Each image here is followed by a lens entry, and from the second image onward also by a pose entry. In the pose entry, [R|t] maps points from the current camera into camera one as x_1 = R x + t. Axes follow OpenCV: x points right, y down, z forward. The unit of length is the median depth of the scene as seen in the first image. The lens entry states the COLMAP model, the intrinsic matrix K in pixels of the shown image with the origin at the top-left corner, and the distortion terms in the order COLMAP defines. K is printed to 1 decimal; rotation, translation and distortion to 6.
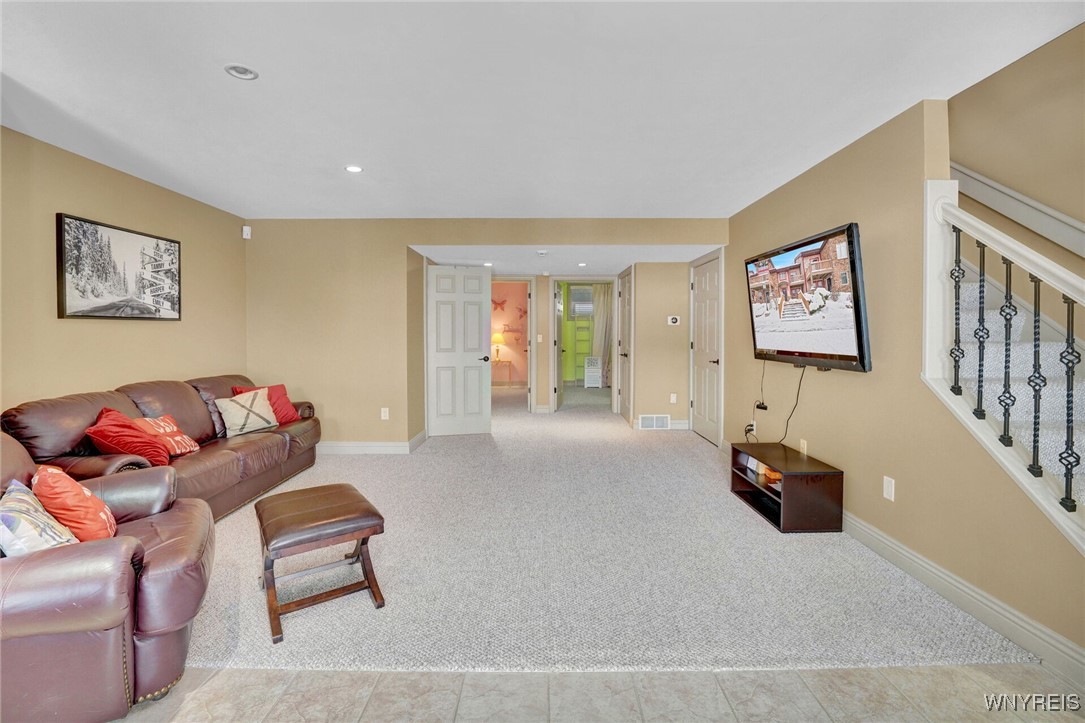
lens RADIAL K [[455.8, 0, 536.4], [0, 455.8, 363.8], [0, 0, 1]] dist [-0.028499, 0.000217]
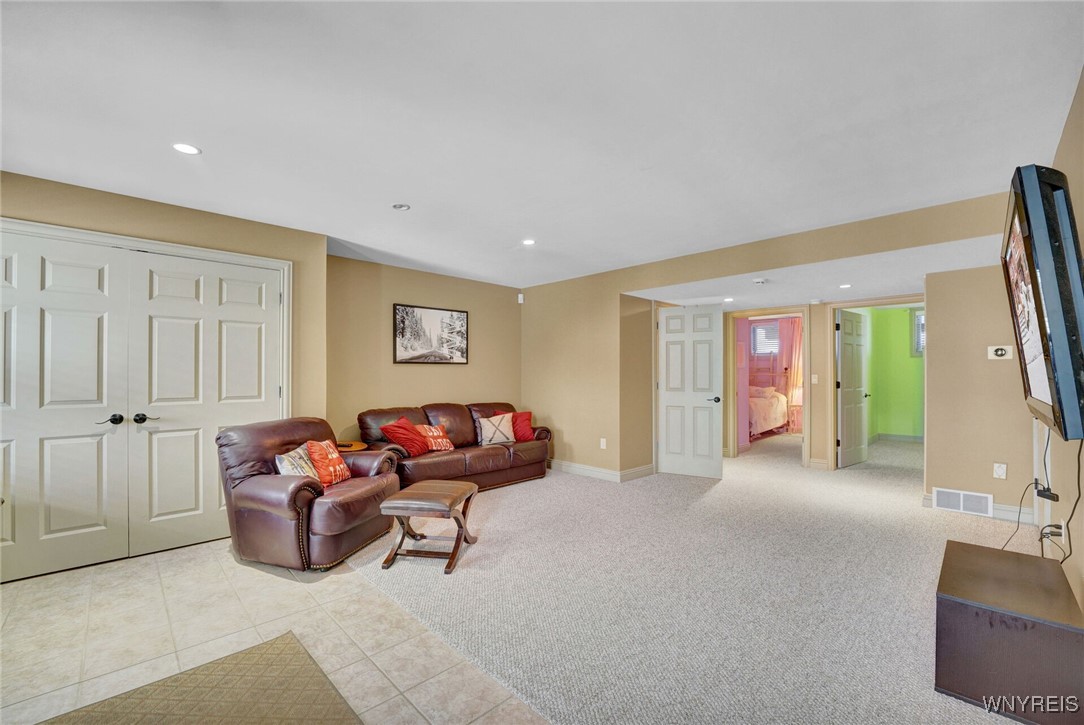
lens RADIAL K [[442.1, 0, 542.4], [0, 442.1, 394.8], [0, 0, 1]] dist [-0.027020, 0.000002]
pose [[0.702682, 0.031261, -0.710817, 0.454986], [-0.047044, 0.998890, -0.002575, -0.002454], [0.709947, 0.035249, 0.703372, 0.152189]]
